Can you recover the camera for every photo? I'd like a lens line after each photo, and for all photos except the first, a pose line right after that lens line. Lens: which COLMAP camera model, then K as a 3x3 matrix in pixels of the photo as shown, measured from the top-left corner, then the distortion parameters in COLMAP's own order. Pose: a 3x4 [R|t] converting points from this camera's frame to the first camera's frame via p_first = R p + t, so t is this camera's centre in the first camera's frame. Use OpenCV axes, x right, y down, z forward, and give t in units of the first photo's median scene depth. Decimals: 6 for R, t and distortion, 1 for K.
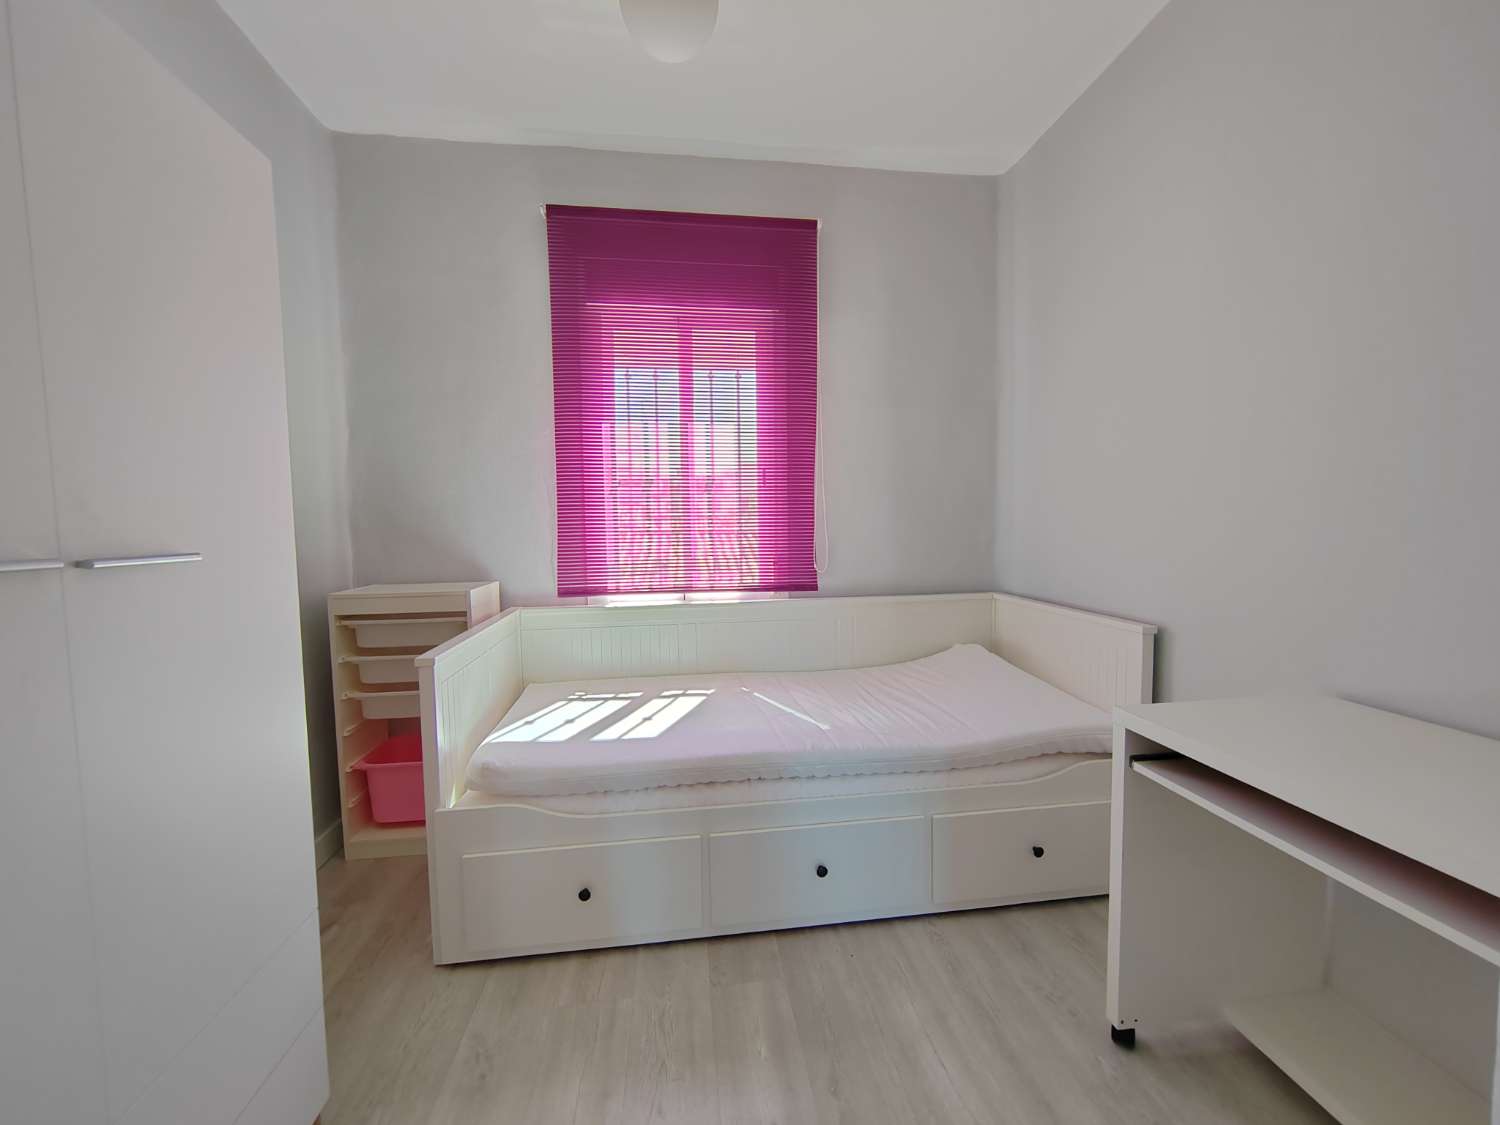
lens RADIAL K [[576.4, 0, 753.6], [0, 576.4, 563.2], [0, 0, 1]] dist [0.001432, -0.000075]
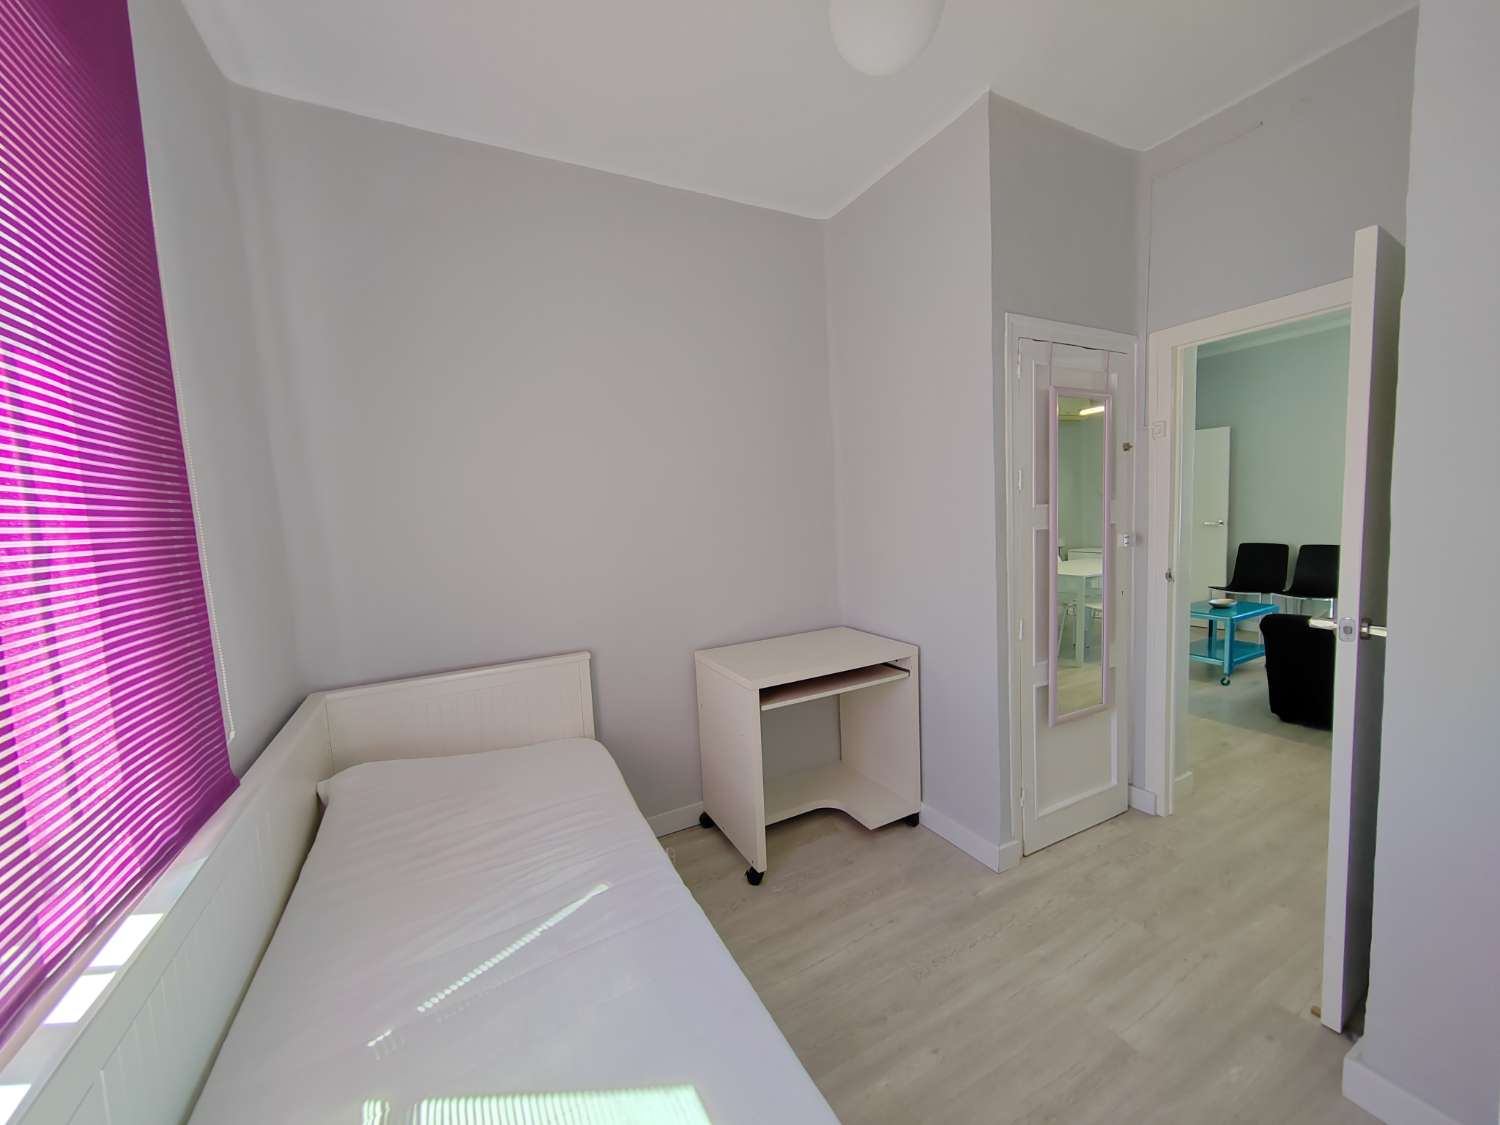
lens RADIAL K [[576.4, 0, 754.1], [0, 576.4, 560.5], [0, 0, 1]] dist [0.001432, -0.000075]
pose [[-0.347950, -0.056083, 0.935834, -0.555802], [0.115347, 0.988064, 0.102100, -0.159517], [-0.930390, 0.143471, -0.337328, 0.950960]]
